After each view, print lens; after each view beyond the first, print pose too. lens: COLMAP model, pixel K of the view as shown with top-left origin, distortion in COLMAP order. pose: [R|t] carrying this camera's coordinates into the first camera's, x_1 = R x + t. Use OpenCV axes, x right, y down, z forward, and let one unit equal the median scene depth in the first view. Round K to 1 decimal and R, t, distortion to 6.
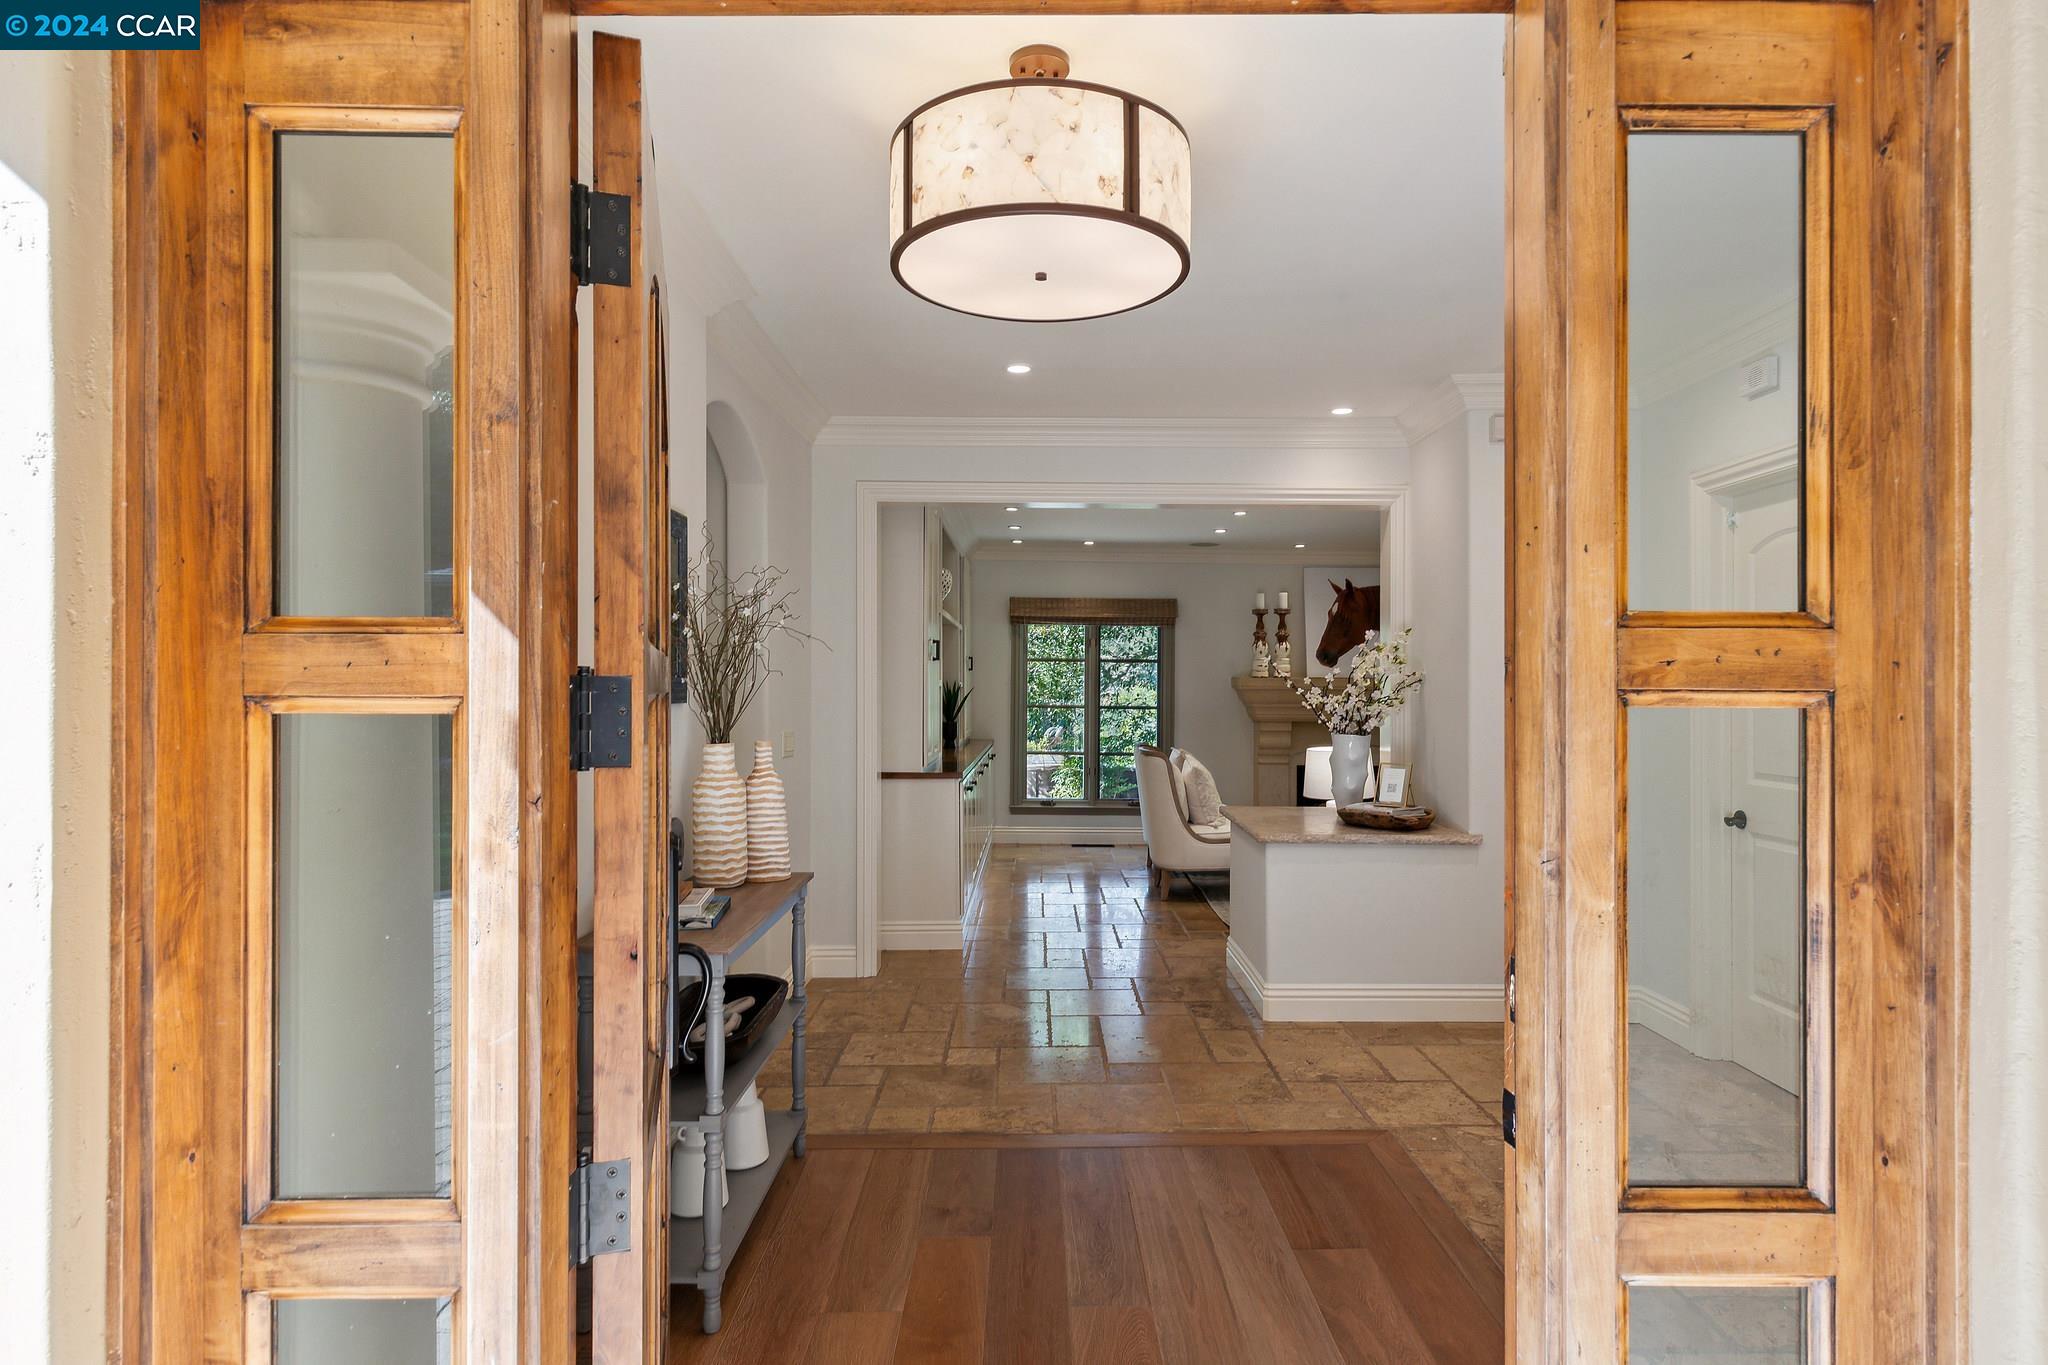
lens RADIAL K [[1154.7, 0, 1033.1], [0, 1154.7, 679.7], [0, 0, 1]] dist [0.014857, 0.000312]
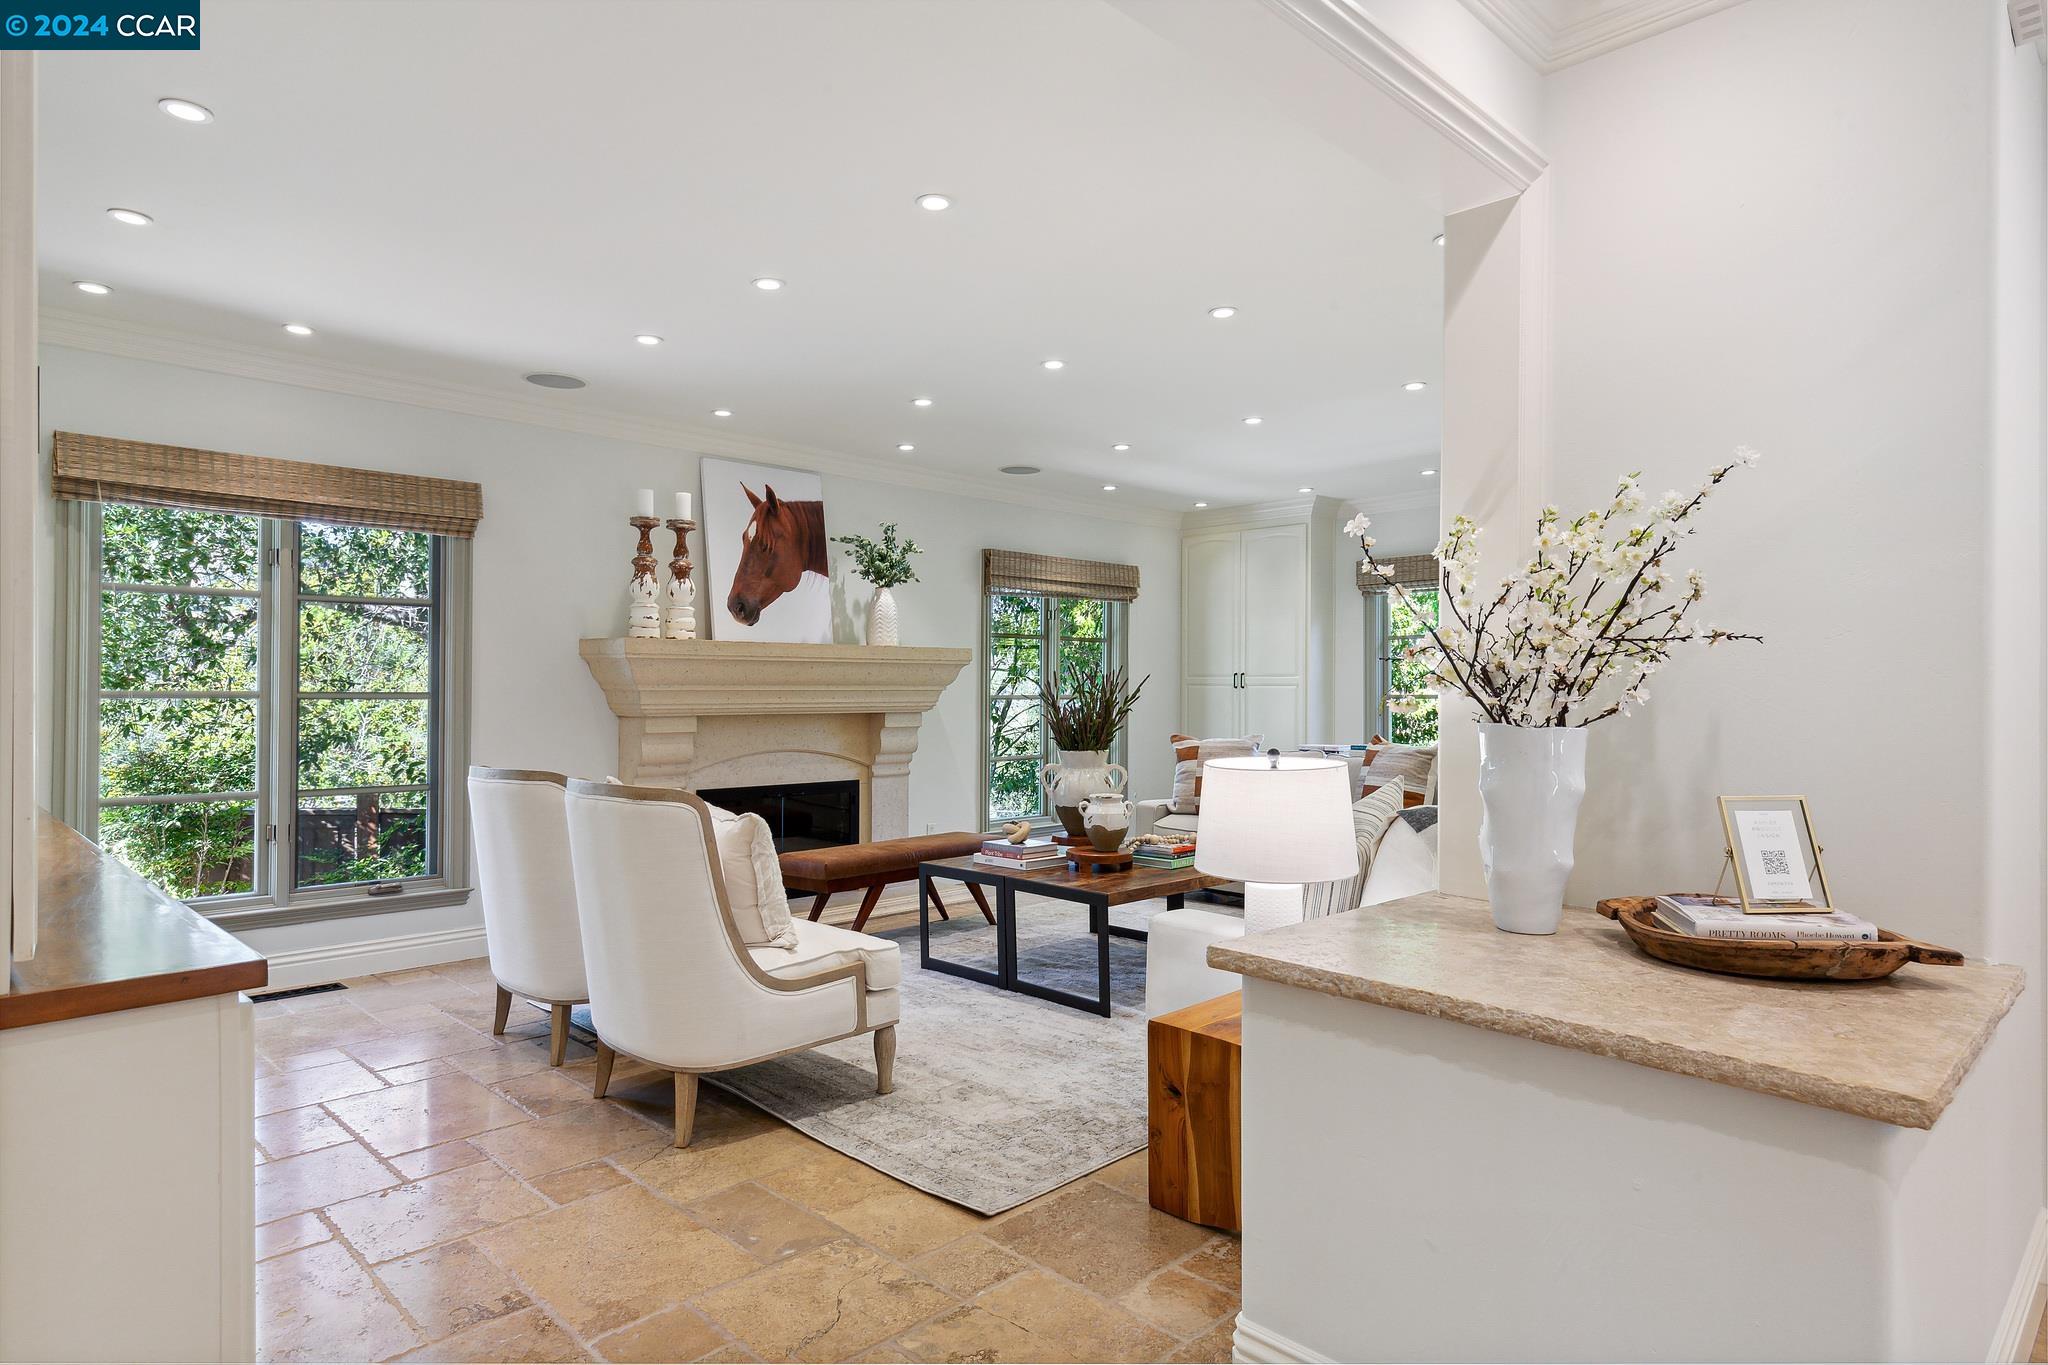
lens RADIAL K [[1154.7, 0, 1033.1], [0, 1154.7, 679.7], [0, 0, 1]] dist [0.014857, 0.000312]
pose [[0.724029, 0.000784, 0.689769, -0.054614], [0.000686, 0.999998, -0.001857, 0.018934], [-0.689769, 0.001817, 0.724027, 0.455588]]
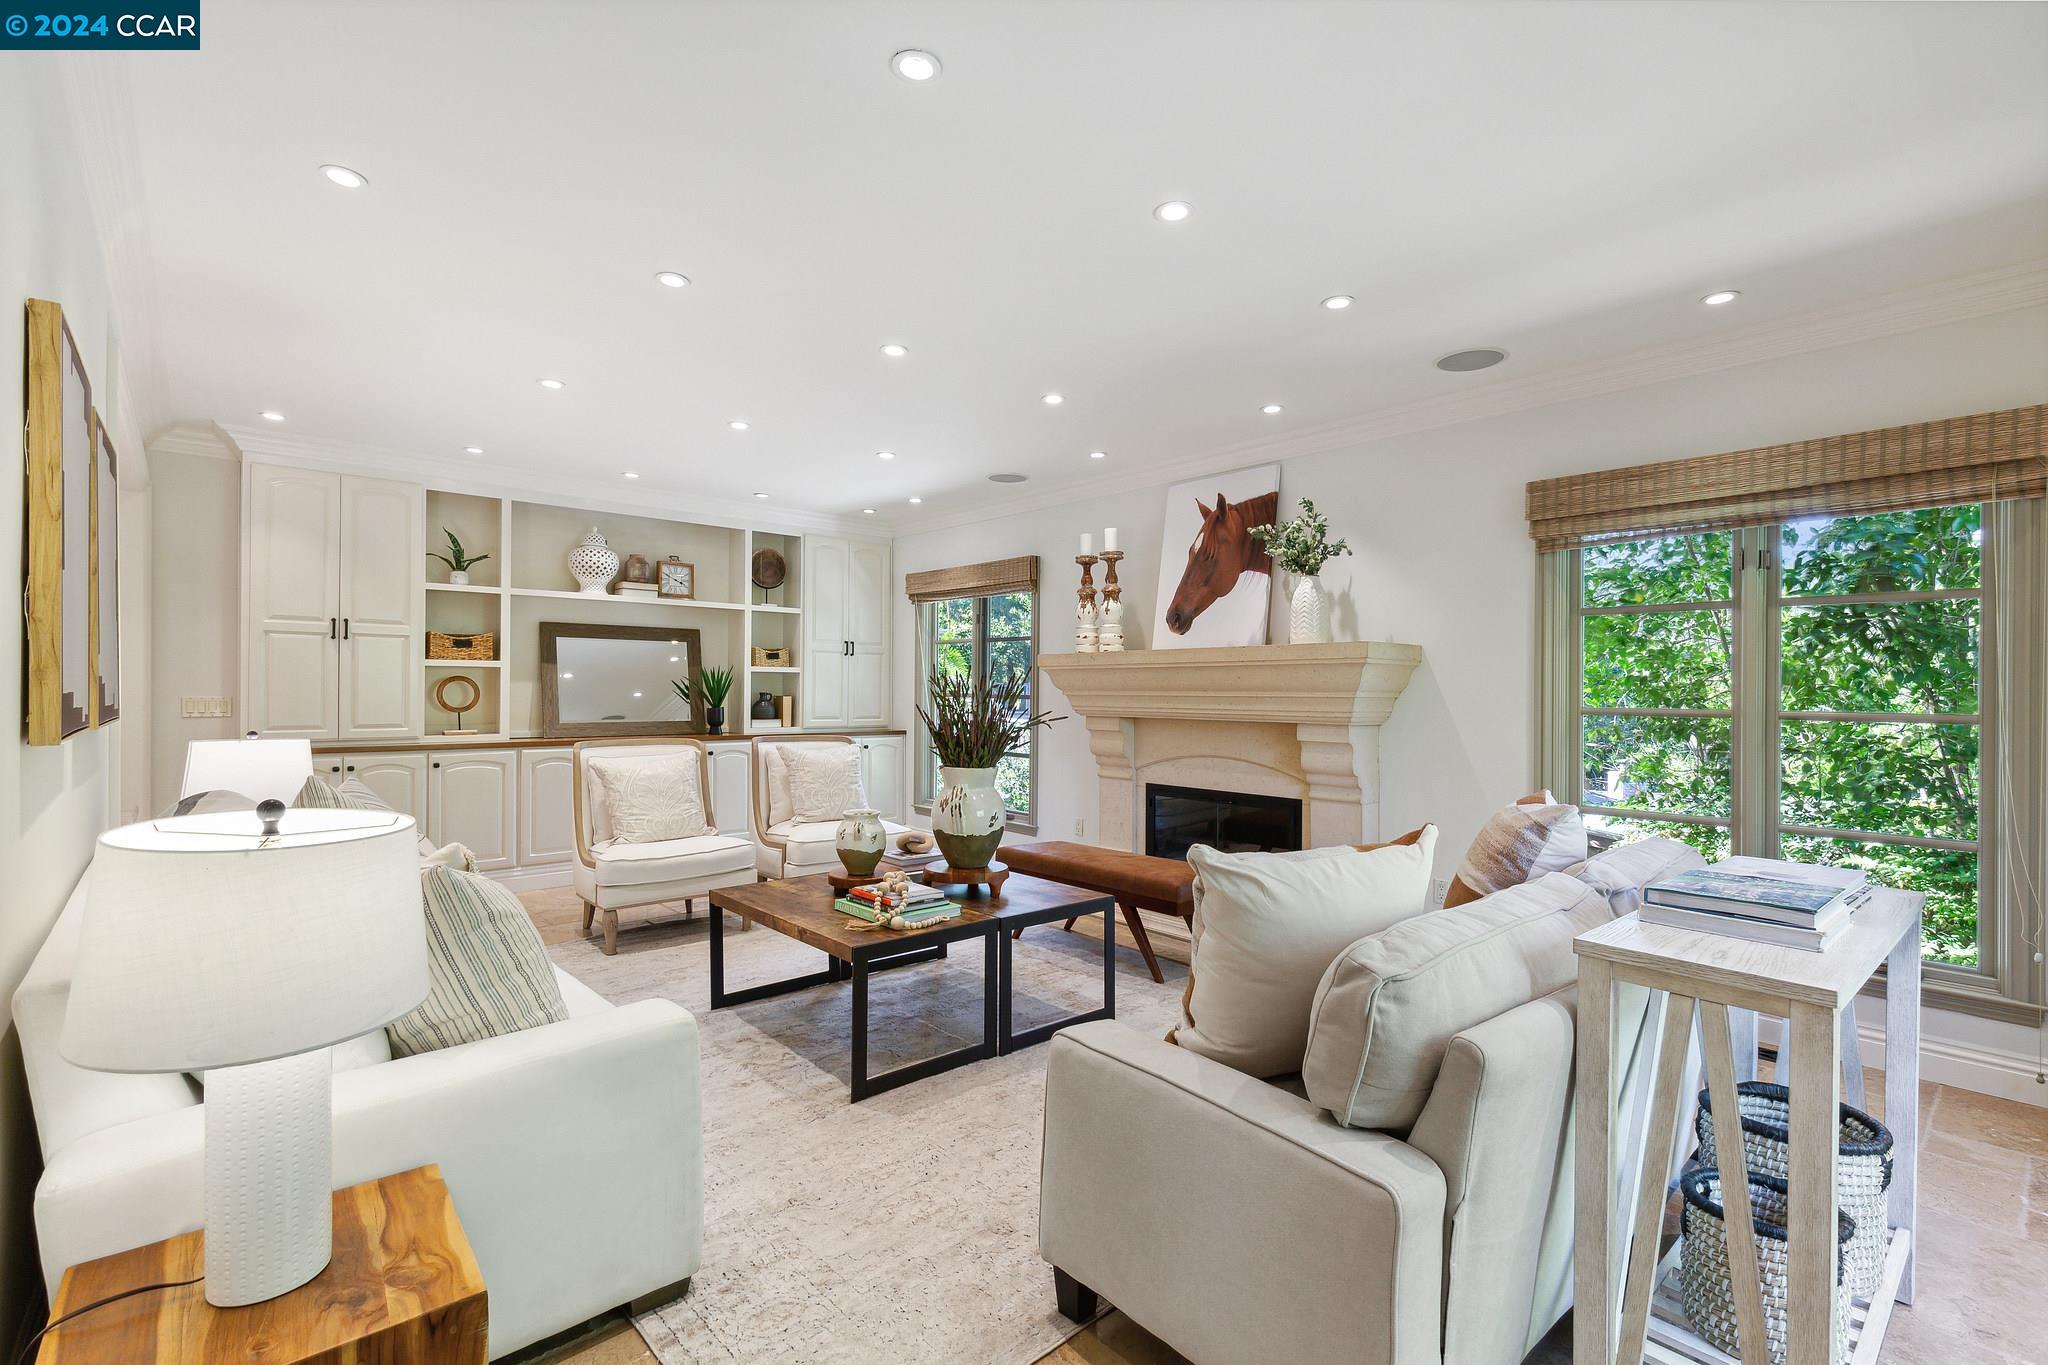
lens RADIAL K [[922.2, 0, 1029.5], [0, 922.2, 687.1], [0, 0, 1]] dist [0.003642, -0.000337]
pose [[0.654658, -0.004706, -0.755910, 0.589082], [0.002402, 0.999989, -0.004145, 0.020459], [0.755921, 0.000897, 0.654662, 0.599114]]
